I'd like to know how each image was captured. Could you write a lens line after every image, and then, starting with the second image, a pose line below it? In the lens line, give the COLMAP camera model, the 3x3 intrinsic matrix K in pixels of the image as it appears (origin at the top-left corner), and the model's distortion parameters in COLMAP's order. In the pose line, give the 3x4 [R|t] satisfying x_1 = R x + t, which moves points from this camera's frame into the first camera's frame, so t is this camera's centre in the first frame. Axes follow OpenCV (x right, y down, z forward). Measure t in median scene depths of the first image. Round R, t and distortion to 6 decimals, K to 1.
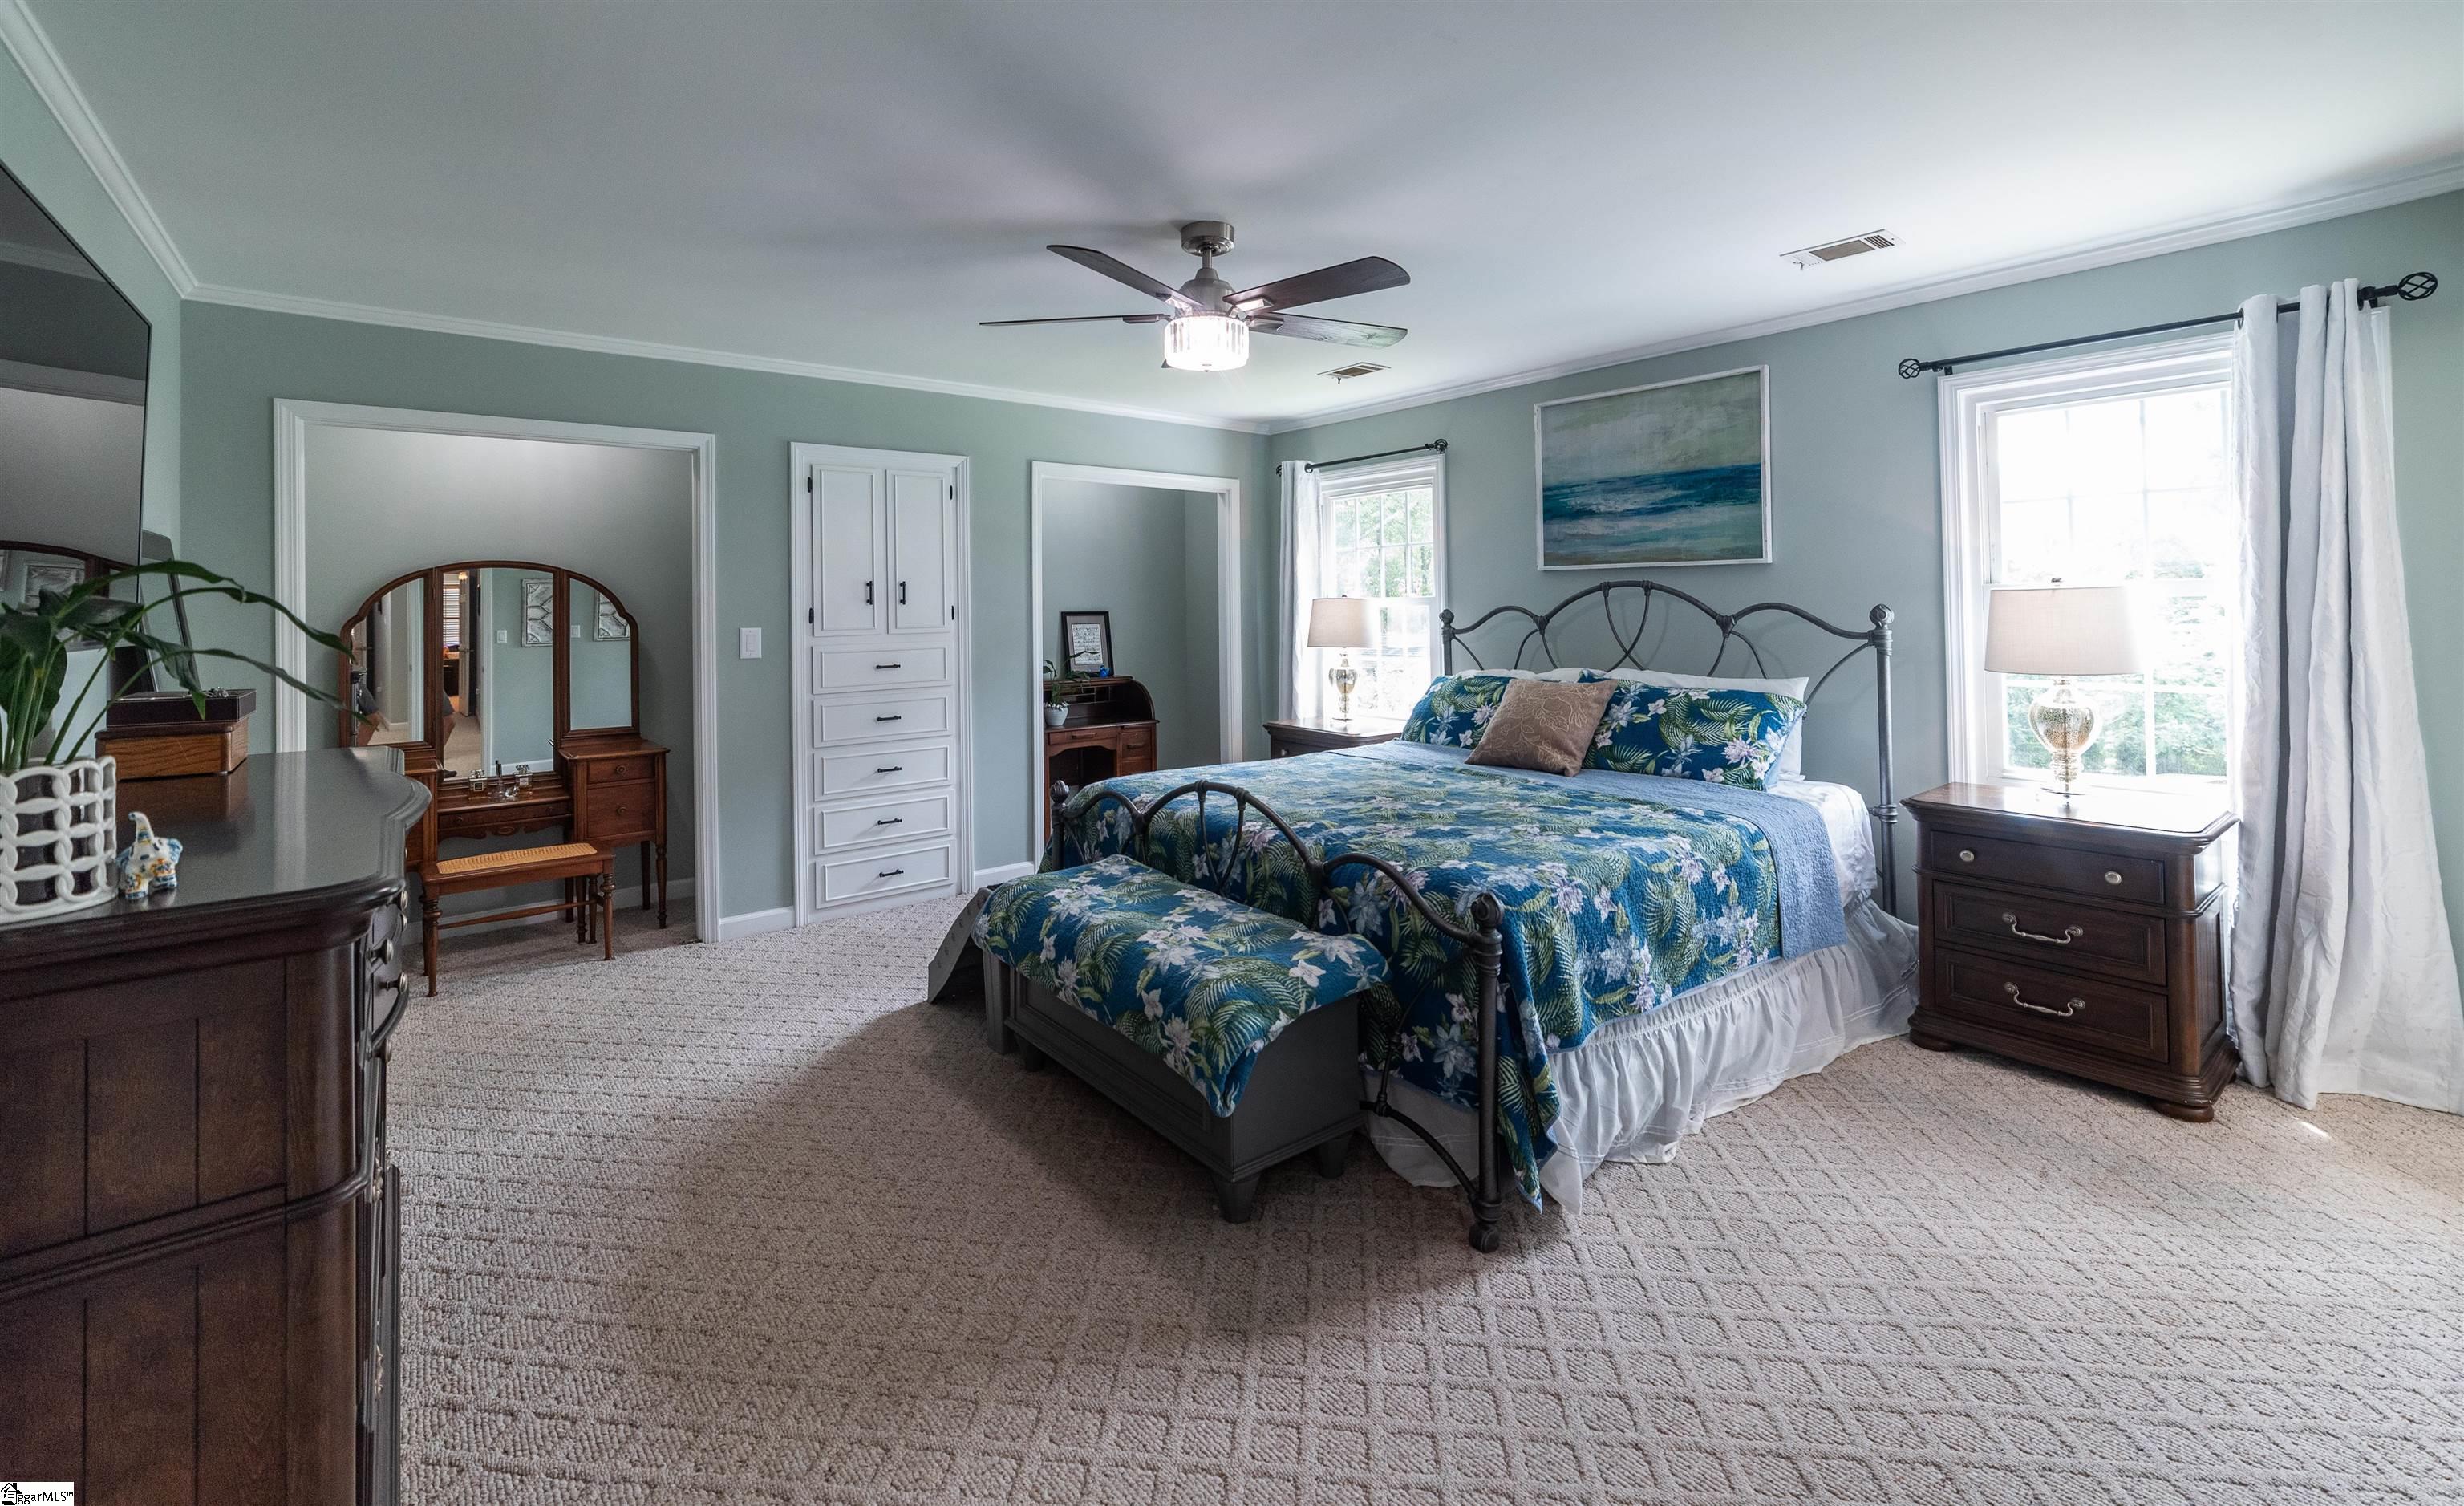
lens RADIAL K [[1043.0, 0, 1232.0], [0, 1043.0, 753.0], [0, 0, 1]] dist [-0.000198, 0.000240]
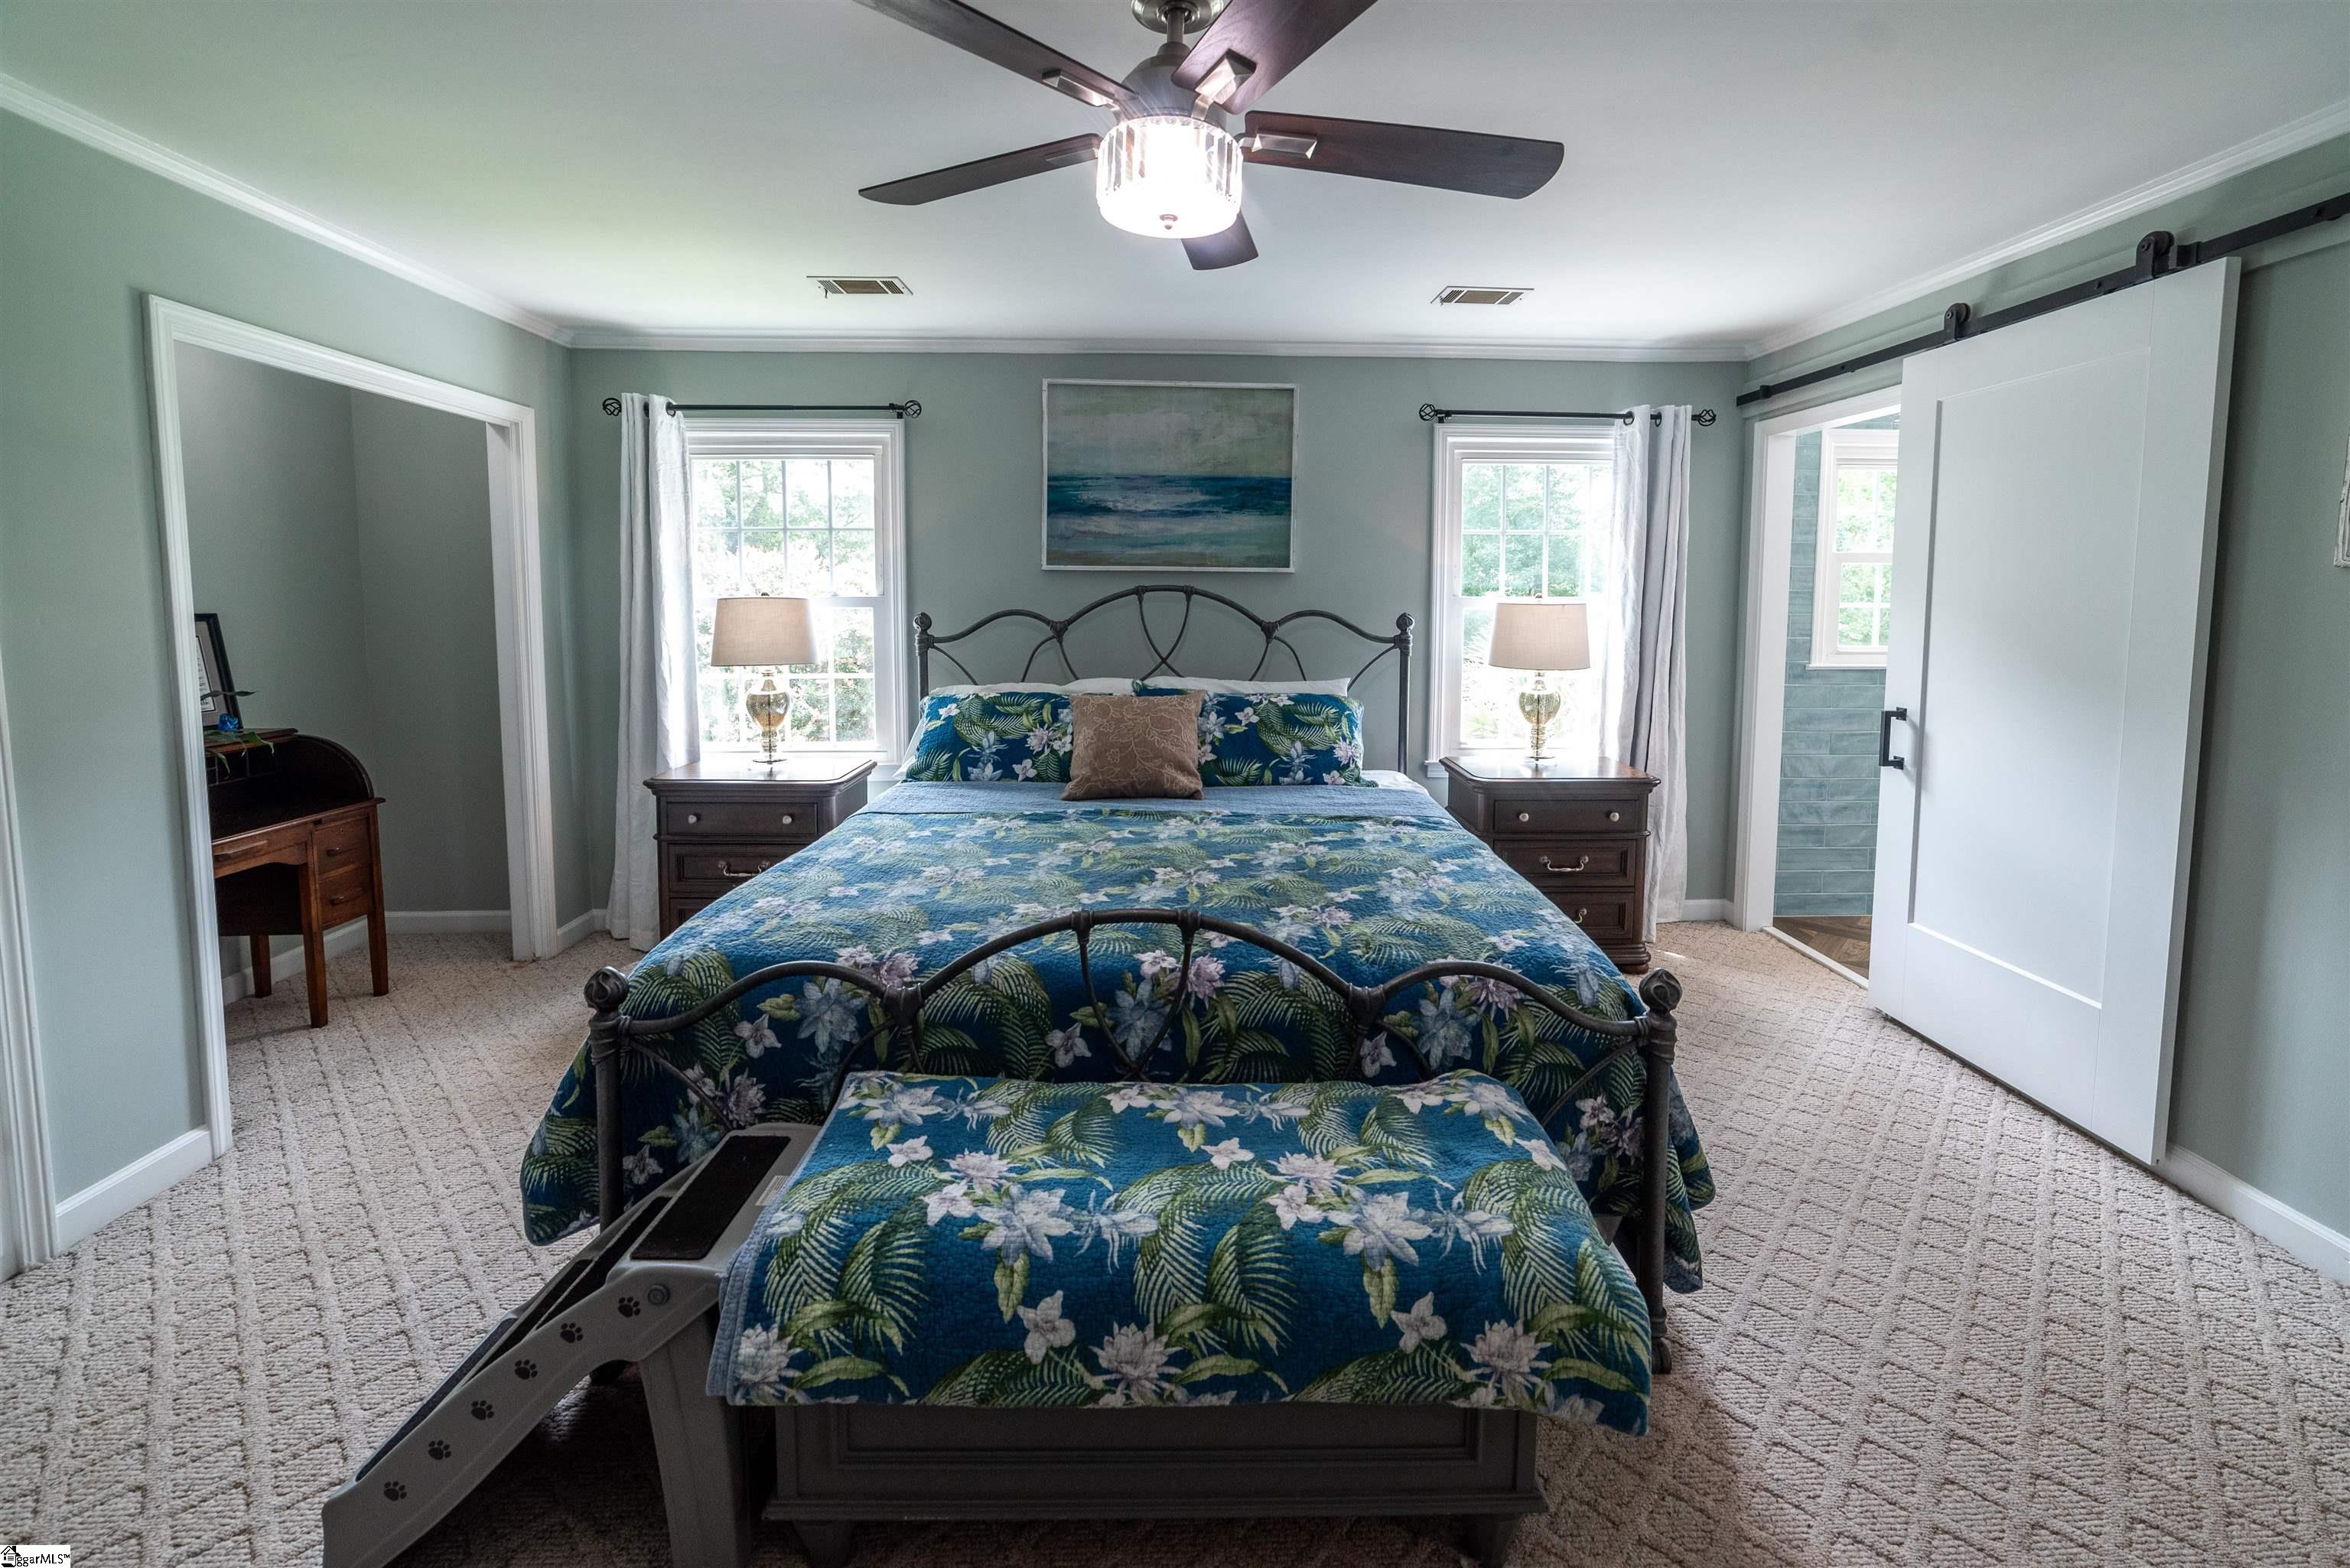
lens RADIAL K [[954.6, 0, 1177.6], [0, 954.6, 745.4], [0, 0, 1]] dist [-0.024378, 0.011505]
pose [[0.602943, -0.113193, 0.789713, -0.330634], [0.099867, 0.992806, 0.066056, -0.078202], [-0.791509, 0.039038, 0.609910, 0.477917]]
